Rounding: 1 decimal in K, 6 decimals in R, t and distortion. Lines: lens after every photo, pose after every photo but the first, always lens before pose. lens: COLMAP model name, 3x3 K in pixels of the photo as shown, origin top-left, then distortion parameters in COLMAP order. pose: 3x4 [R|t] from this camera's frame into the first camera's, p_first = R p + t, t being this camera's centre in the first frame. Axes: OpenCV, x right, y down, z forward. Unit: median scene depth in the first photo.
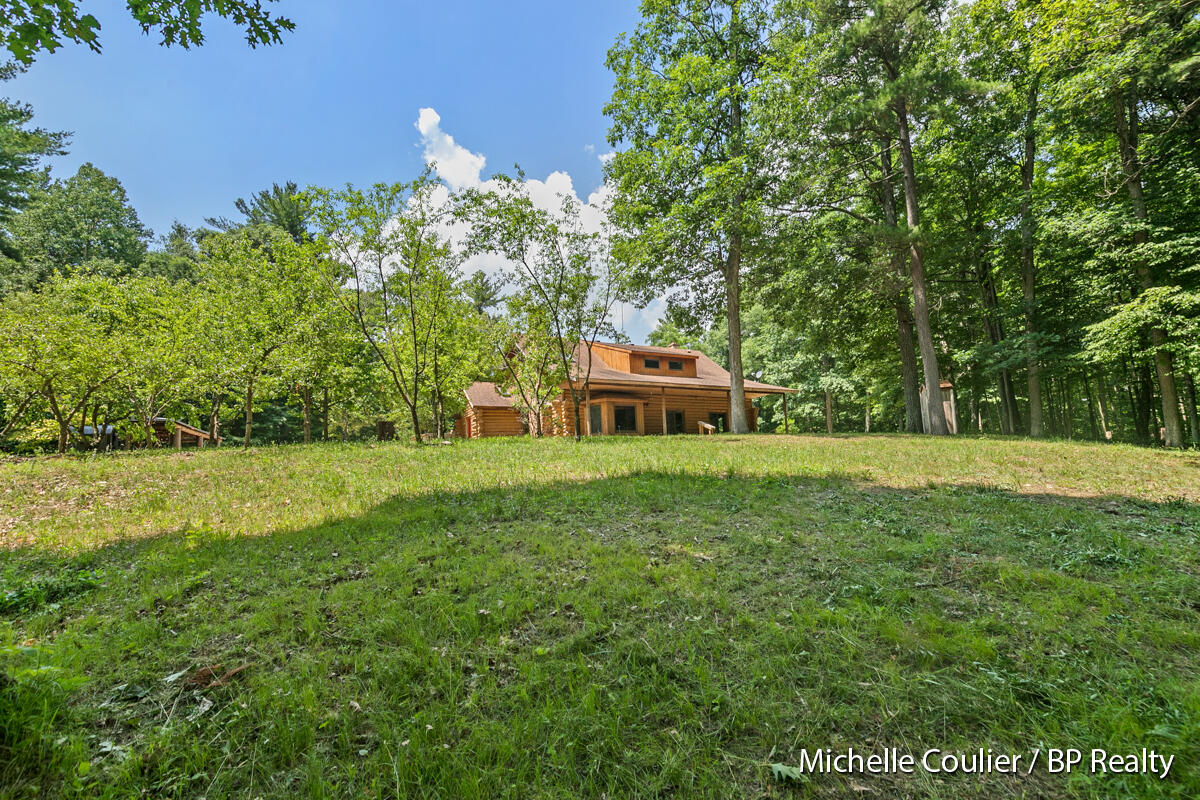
lens RADIAL K [[565.4, 0, 610.4], [0, 565.4, 422.2], [0, 0, 1]] dist [-0.020007, -0.000151]
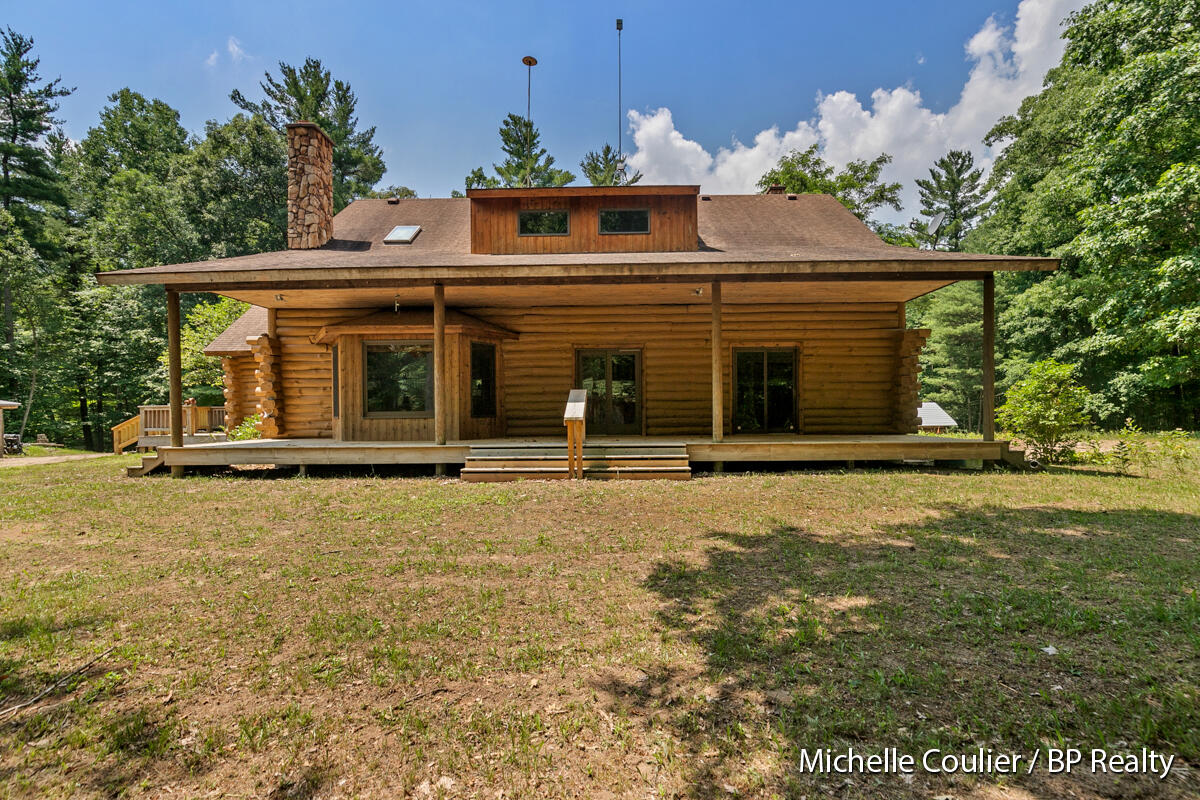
lens RADIAL K [[565.4, 0, 610.4], [0, 565.4, 422.2], [0, 0, 1]] dist [-0.020007, -0.000151]
pose [[0.859776, 0.045047, -0.508681, 0.292212], [0.026003, 0.990948, 0.131705, -0.021051], [0.510010, -0.126464, 0.850821, 0.667858]]
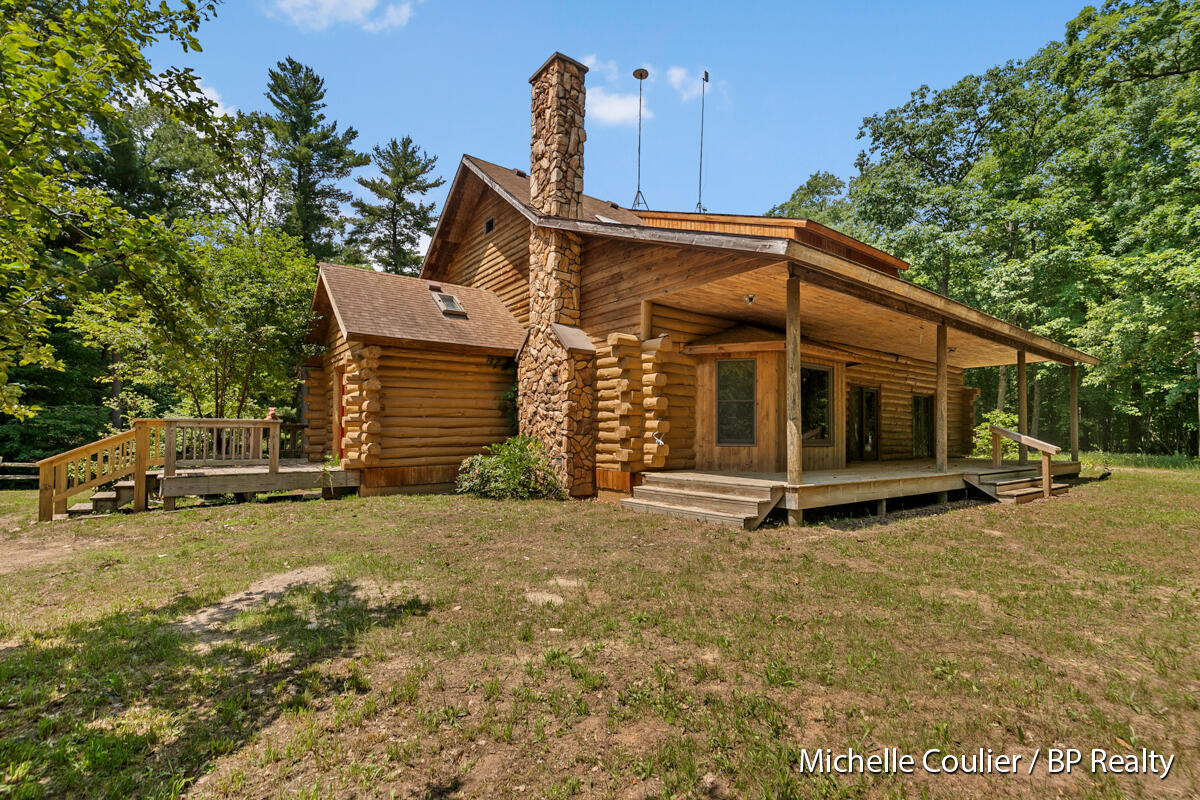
lens RADIAL K [[565.4, 0, 610.4], [0, 565.4, 422.2], [0, 0, 1]] dist [-0.020007, -0.000151]
pose [[0.988743, 0.060003, 0.137063, -0.125041], [-0.070450, 0.994864, 0.072682, -0.011431], [-0.131998, -0.081520, 0.987892, 0.598829]]
